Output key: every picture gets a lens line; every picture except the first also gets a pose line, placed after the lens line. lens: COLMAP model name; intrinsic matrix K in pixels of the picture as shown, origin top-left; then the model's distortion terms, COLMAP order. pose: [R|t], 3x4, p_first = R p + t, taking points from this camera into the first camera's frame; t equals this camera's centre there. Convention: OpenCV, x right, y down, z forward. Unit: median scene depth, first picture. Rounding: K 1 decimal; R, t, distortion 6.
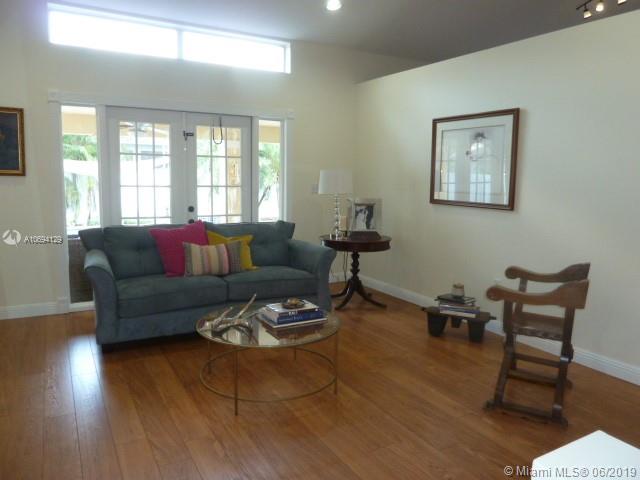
lens RADIAL K [[481.6, 0, 321.1], [0, 481.6, 239.1], [0, 0, 1]] dist [-0.029036, 0.002047]
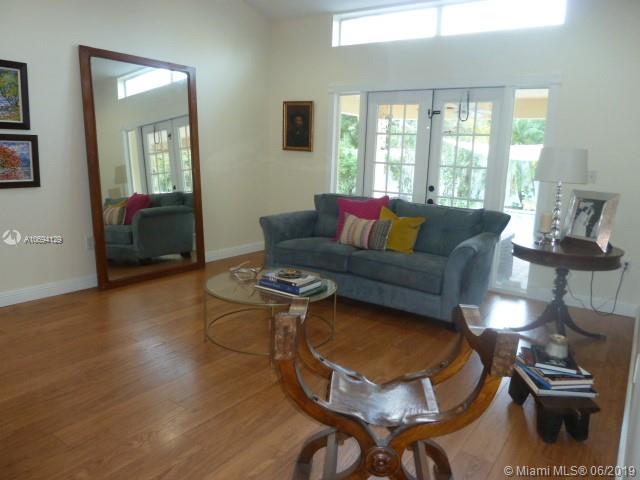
lens RADIAL K [[481.6, 0, 321.1], [0, 481.6, 239.1], [0, 0, 1]] dist [-0.029036, 0.002047]
pose [[0.433825, 0.163799, -0.885983, 0.531797], [-0.144486, 0.983257, 0.111035, -0.037876], [0.889337, 0.079843, 0.450228, 0.365826]]
